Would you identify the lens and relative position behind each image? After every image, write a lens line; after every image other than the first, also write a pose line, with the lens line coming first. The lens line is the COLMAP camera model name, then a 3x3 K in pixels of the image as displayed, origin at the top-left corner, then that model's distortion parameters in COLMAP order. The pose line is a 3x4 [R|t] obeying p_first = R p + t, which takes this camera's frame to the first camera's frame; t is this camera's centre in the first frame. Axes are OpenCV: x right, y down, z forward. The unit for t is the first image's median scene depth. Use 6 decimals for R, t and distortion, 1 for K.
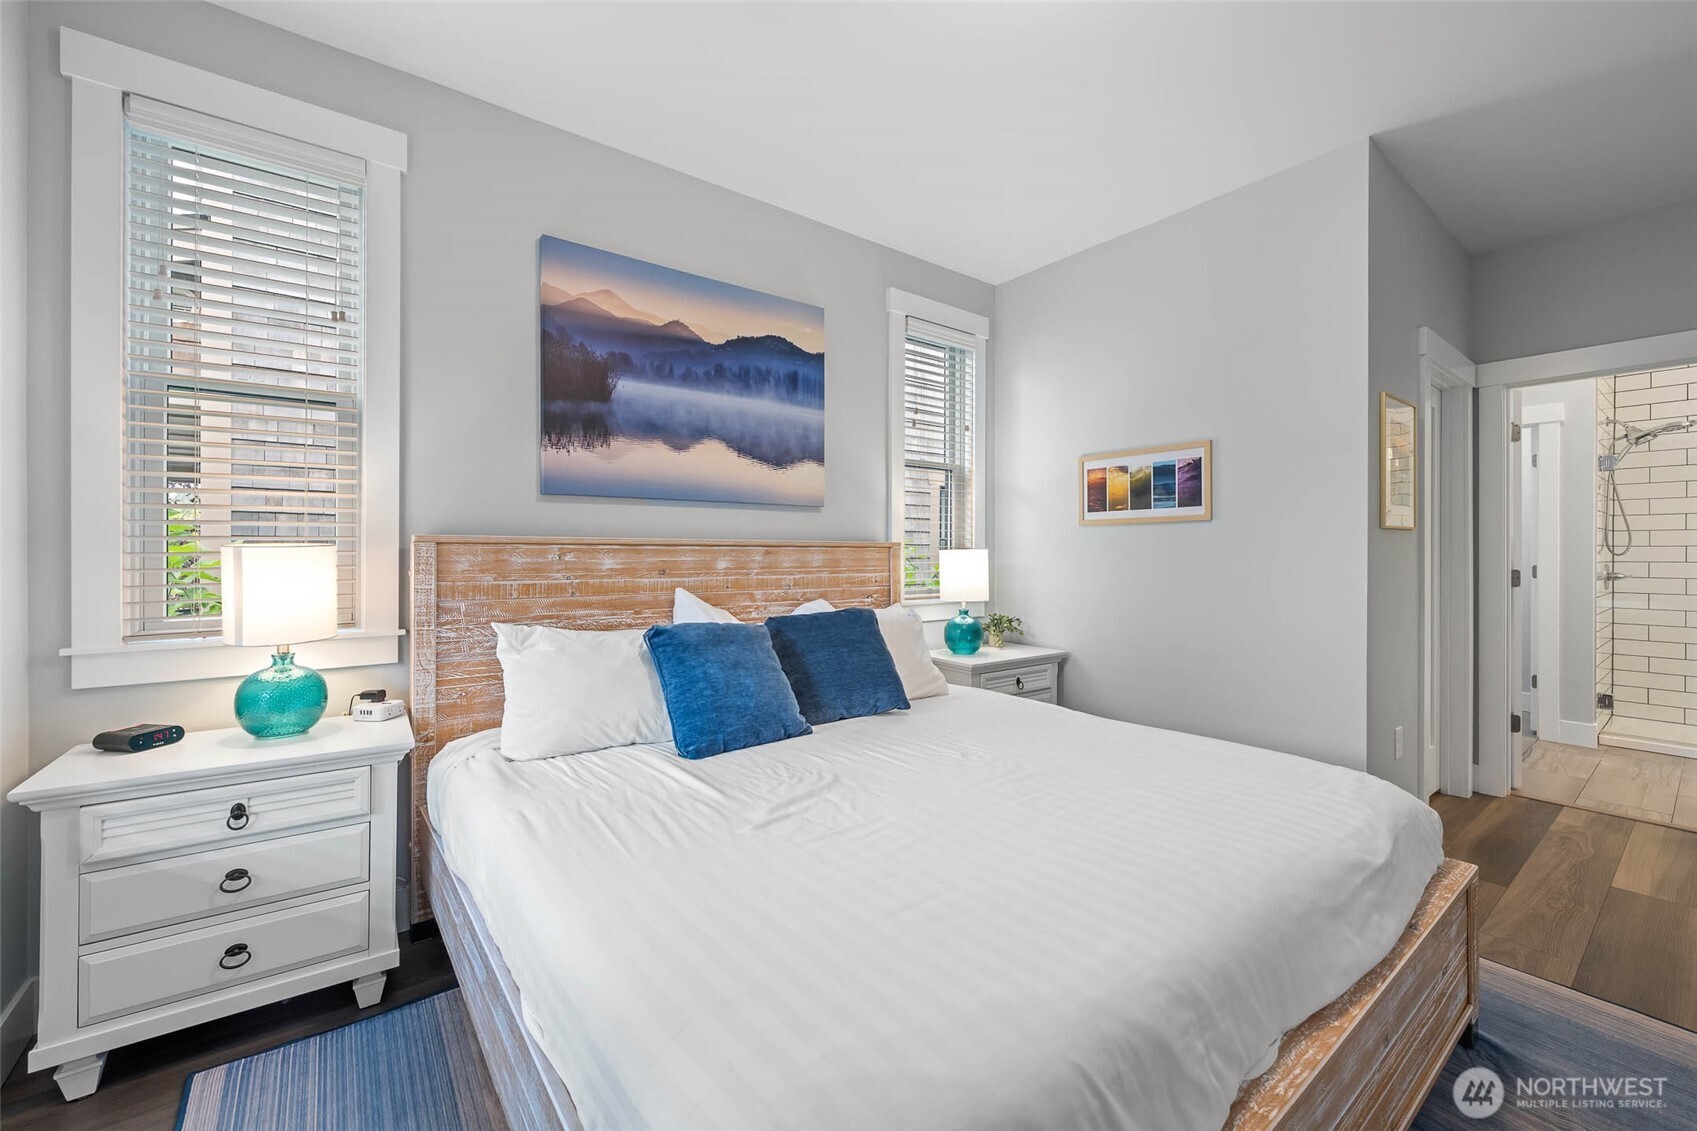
lens RADIAL K [[683.6, 0, 850.8], [0, 683.6, 548.0], [0, 0, 1]] dist [0.000221, 0.000032]
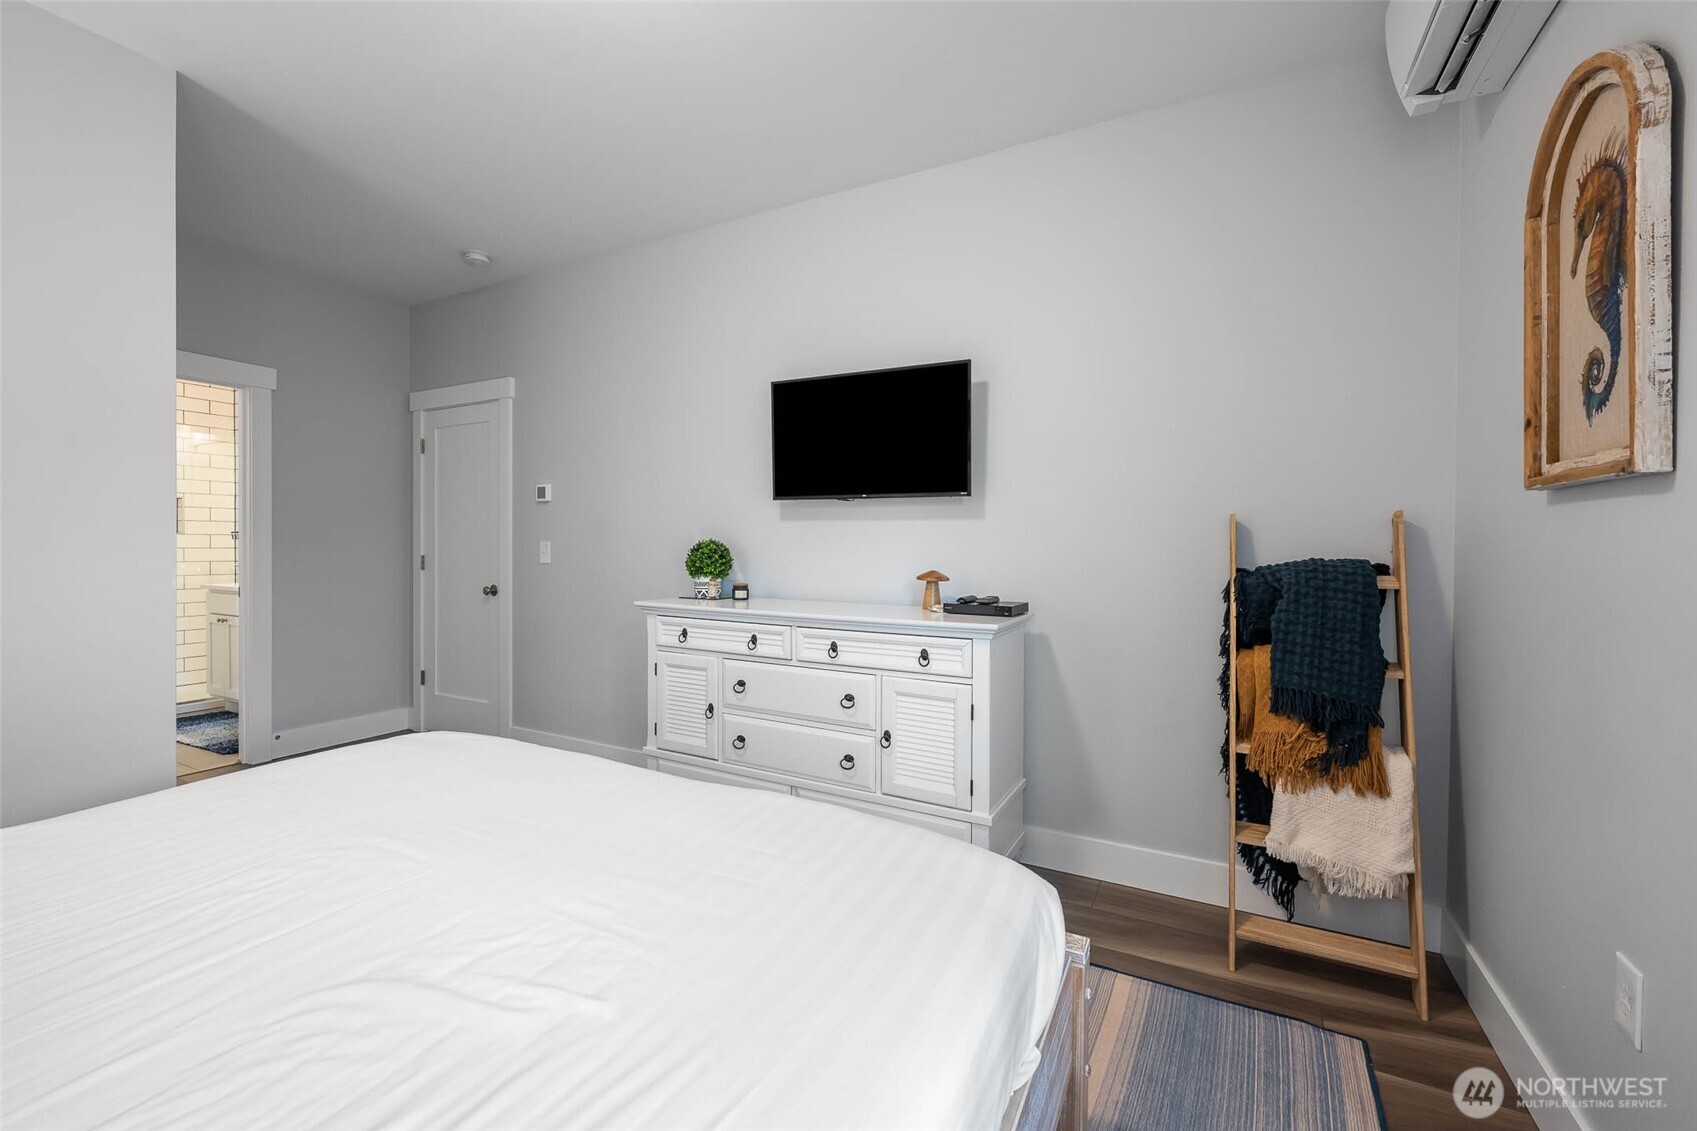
lens RADIAL K [[683.6, 0, 850.8], [0, 683.6, 548.0], [0, 0, 1]] dist [0.000221, 0.000032]
pose [[-0.409408, -0.009359, 0.912303, -0.668977], [-0.012060, 0.999916, 0.004846, 0.003514], [-0.912272, -0.009019, -0.409487, 0.900355]]
